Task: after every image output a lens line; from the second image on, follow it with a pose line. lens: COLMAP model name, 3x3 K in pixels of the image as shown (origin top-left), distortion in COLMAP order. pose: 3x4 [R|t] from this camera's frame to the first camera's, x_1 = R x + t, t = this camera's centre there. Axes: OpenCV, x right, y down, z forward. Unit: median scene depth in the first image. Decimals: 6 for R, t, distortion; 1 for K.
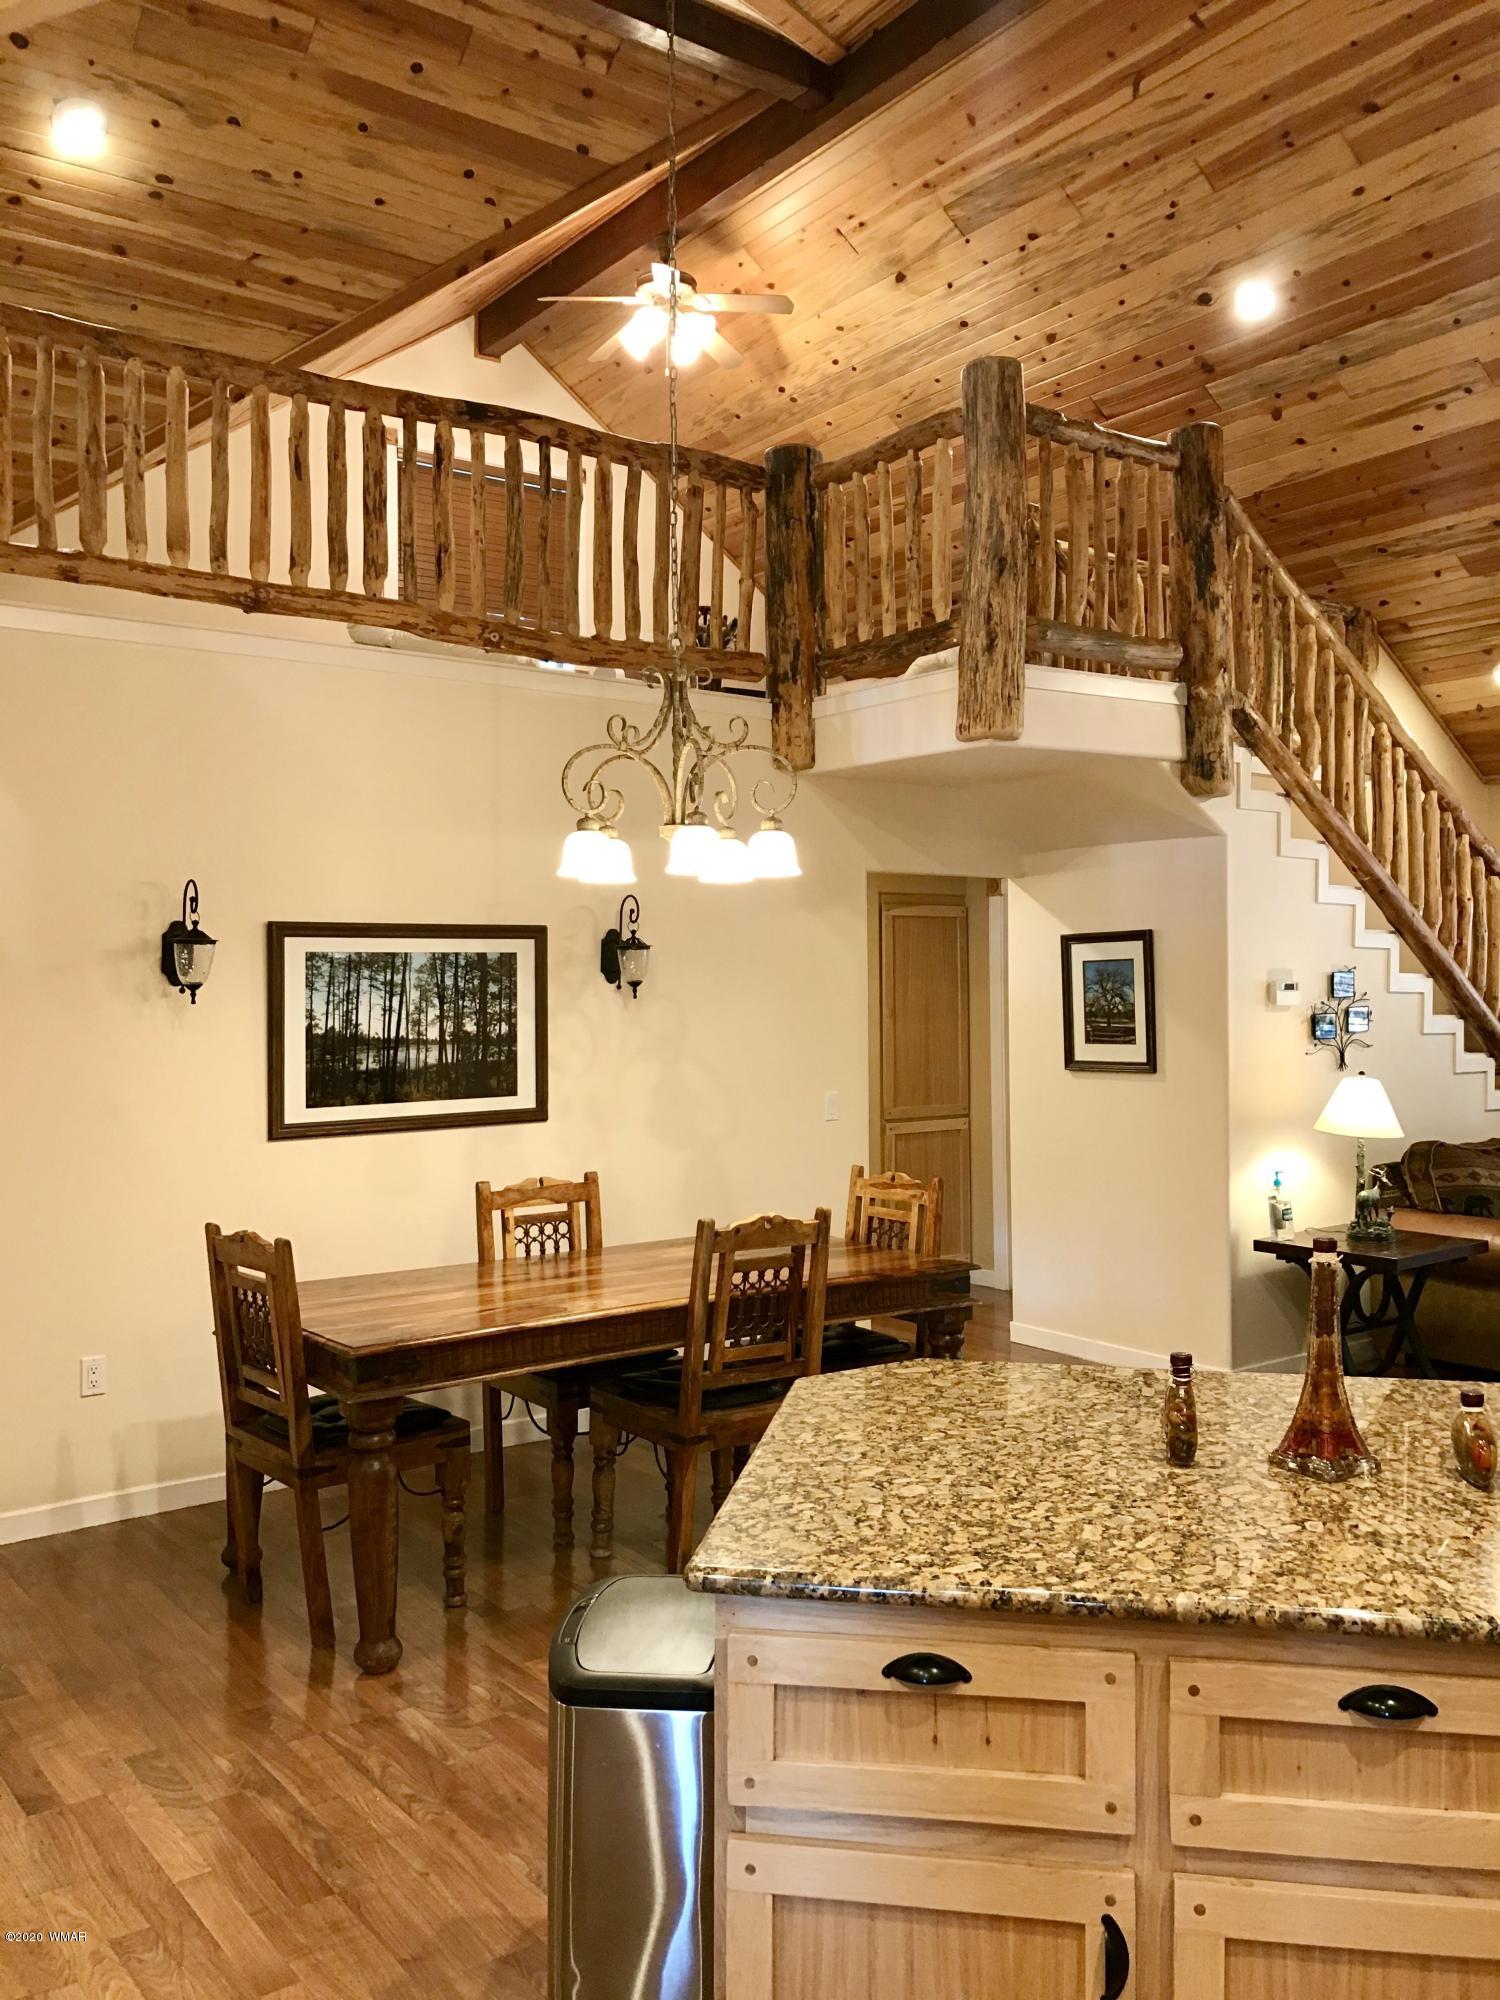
lens RADIAL K [[1656.9, 0, 747.5], [0, 1656.9, 991.8], [0, 0, 1]] dist [0.017572, 0.009396]
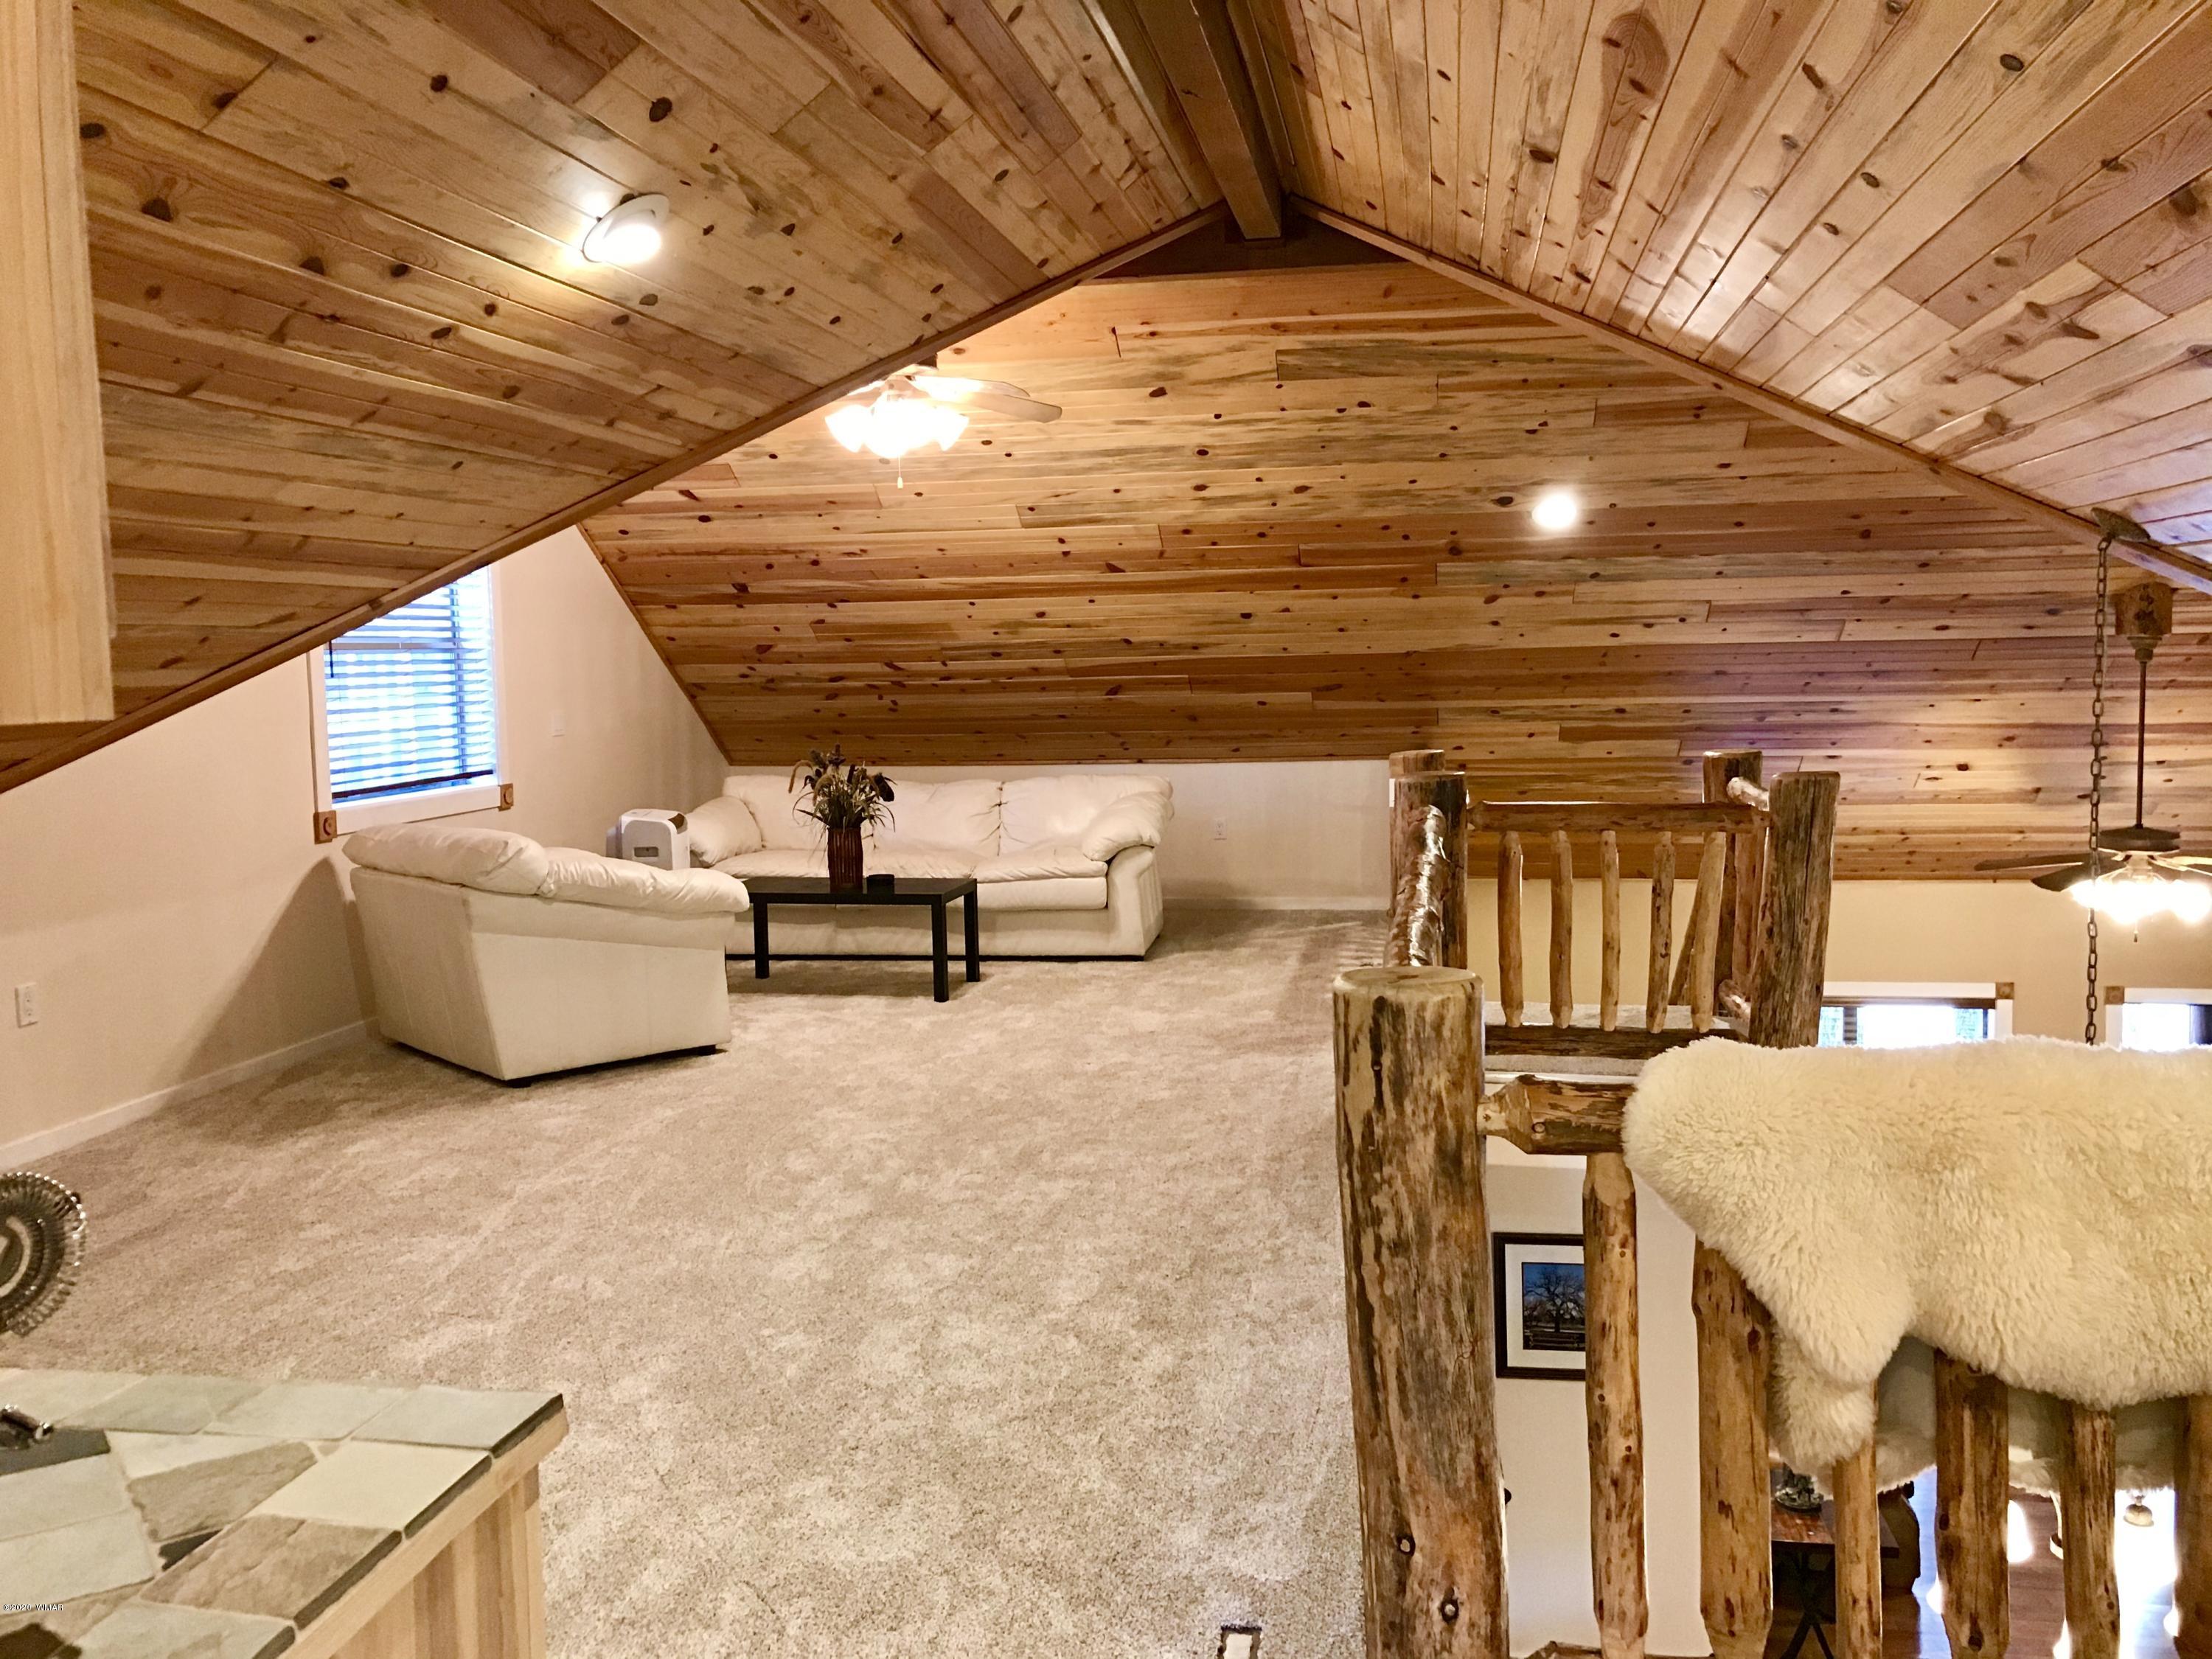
lens RADIAL K [[1832.5, 0, 1110.0], [0, 1832.5, 827.8], [0, 0, 1]] dist [0.017572, 0.009396]
pose [[0.723412, -0.071303, 0.686725, -0.648367], [0.015891, 0.996109, 0.086686, -0.352024], [-0.690234, -0.051797, 0.721730, 0.434341]]
